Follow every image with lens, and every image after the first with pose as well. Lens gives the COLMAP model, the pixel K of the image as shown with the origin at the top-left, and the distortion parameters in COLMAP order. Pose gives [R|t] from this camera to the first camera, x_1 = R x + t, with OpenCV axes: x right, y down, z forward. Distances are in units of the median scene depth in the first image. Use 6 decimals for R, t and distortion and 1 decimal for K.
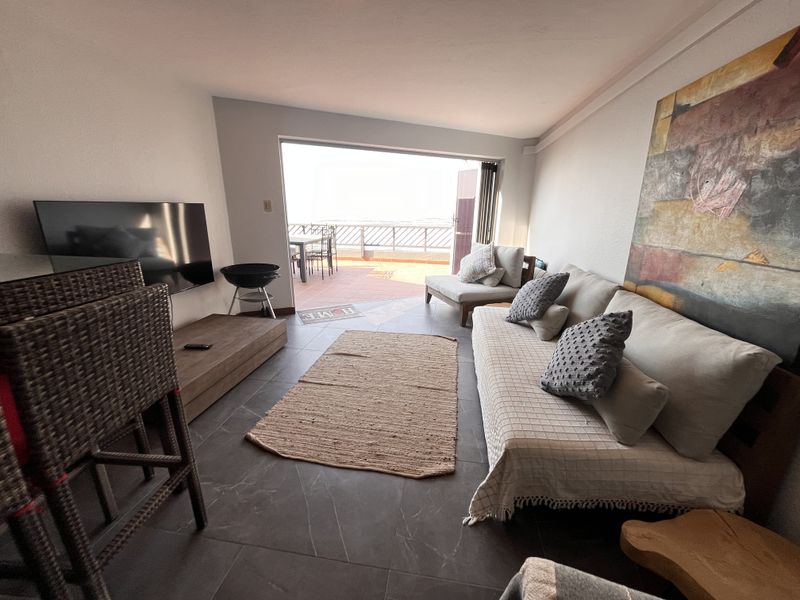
lens RADIAL K [[325.0, 0, 407.5], [0, 325.0, 305.4], [0, 0, 1]] dist [-0.000451, -0.000031]
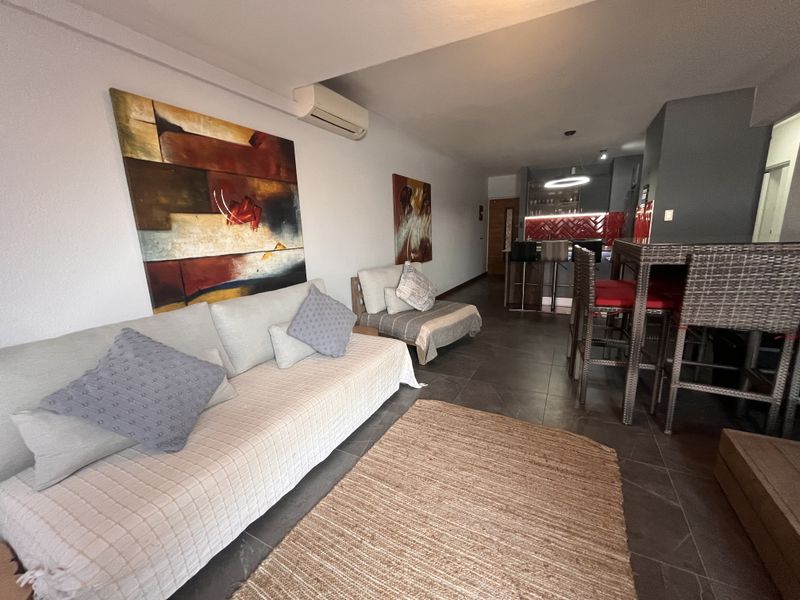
lens RADIAL K [[325.0, 0, 396.5], [0, 325.0, 299.3], [0, 0, 1]] dist [-0.000451, -0.000031]
pose [[-0.941195, -0.064069, 0.331733, -0.111708], [0.105467, 0.877079, 0.468625, -0.290773], [-0.320980, 0.476054, -0.818745, 1.029289]]
